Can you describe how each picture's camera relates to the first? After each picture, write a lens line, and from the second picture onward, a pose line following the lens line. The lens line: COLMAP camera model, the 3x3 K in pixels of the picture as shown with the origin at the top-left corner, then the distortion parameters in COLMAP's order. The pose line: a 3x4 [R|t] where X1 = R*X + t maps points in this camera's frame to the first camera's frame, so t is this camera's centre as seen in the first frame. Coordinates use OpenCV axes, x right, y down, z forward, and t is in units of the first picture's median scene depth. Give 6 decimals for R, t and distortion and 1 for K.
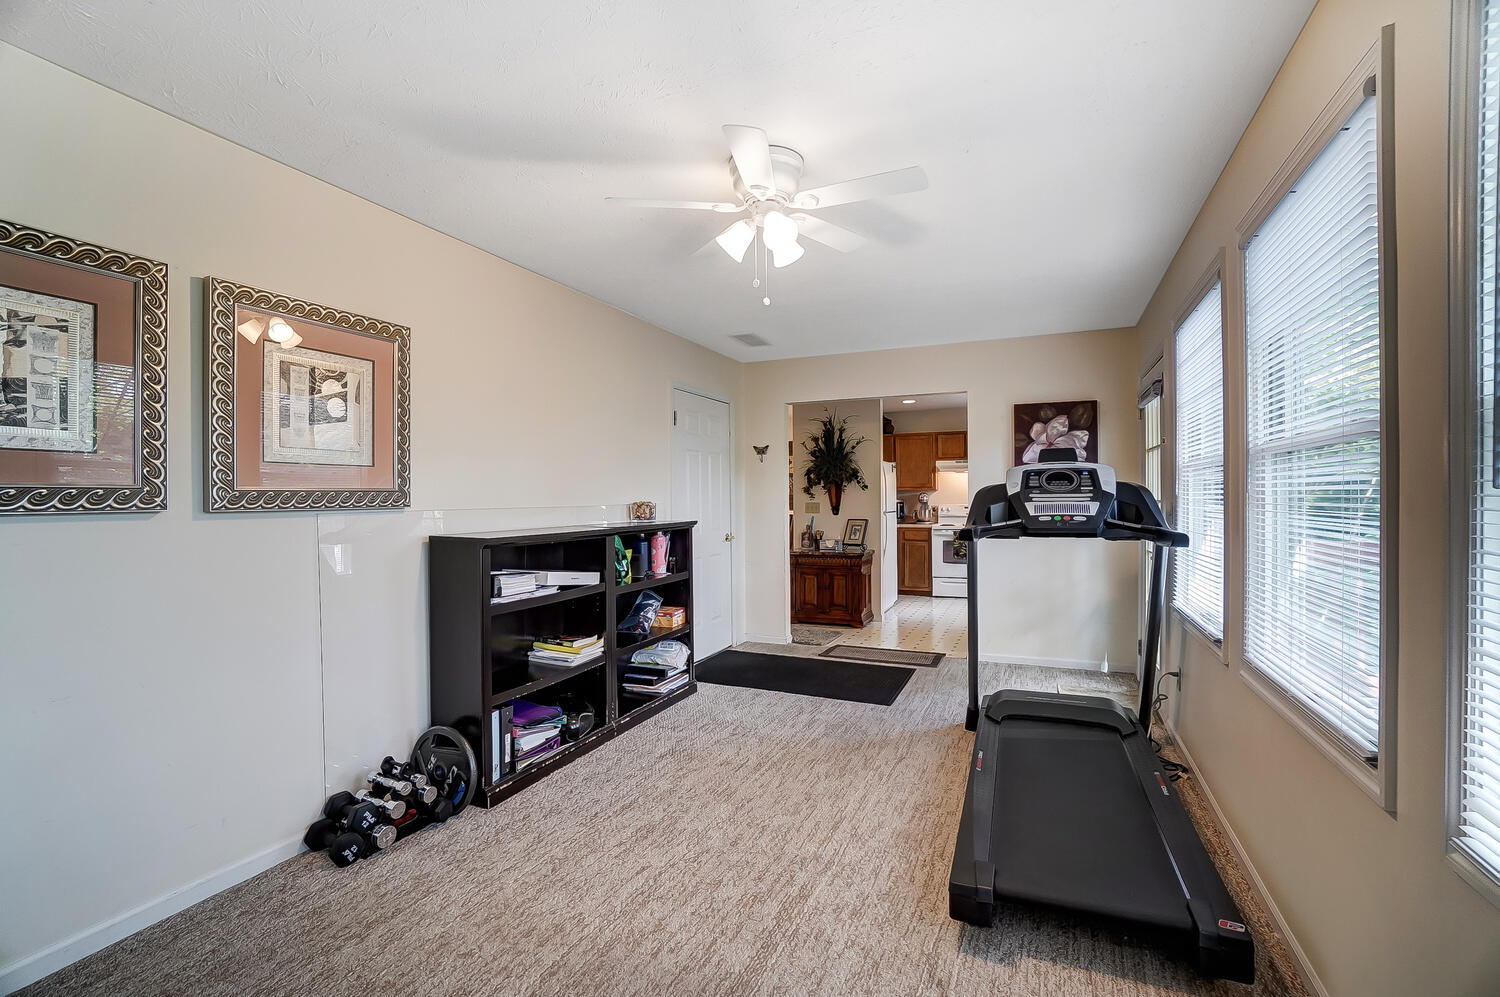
lens RADIAL K [[655.4, 0, 753.3], [0, 655.4, 500.0], [0, 0, 1]] dist [-0.023402, -0.000339]
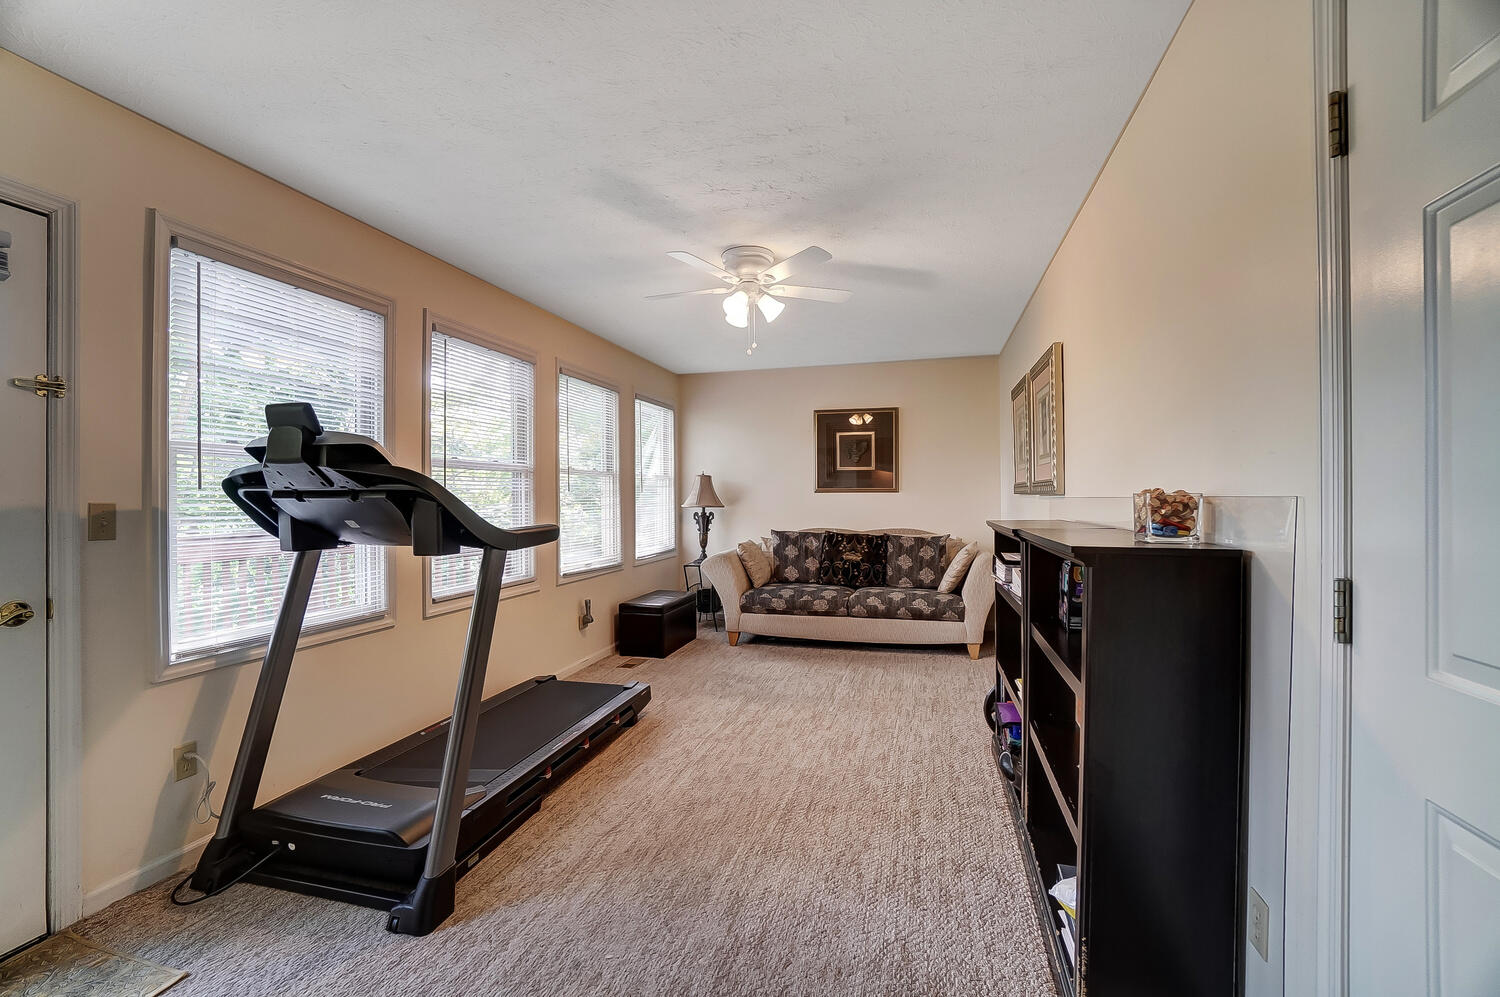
lens RADIAL K [[655.4, 0, 753.4], [0, 655.4, 498.0], [0, 0, 1]] dist [-0.023402, -0.000339]
pose [[-0.986844, 0.010861, -0.161311, 0.227205], [0.009462, 0.999911, 0.009440, -0.000838], [0.161400, 0.007789, -0.986858, 2.236768]]
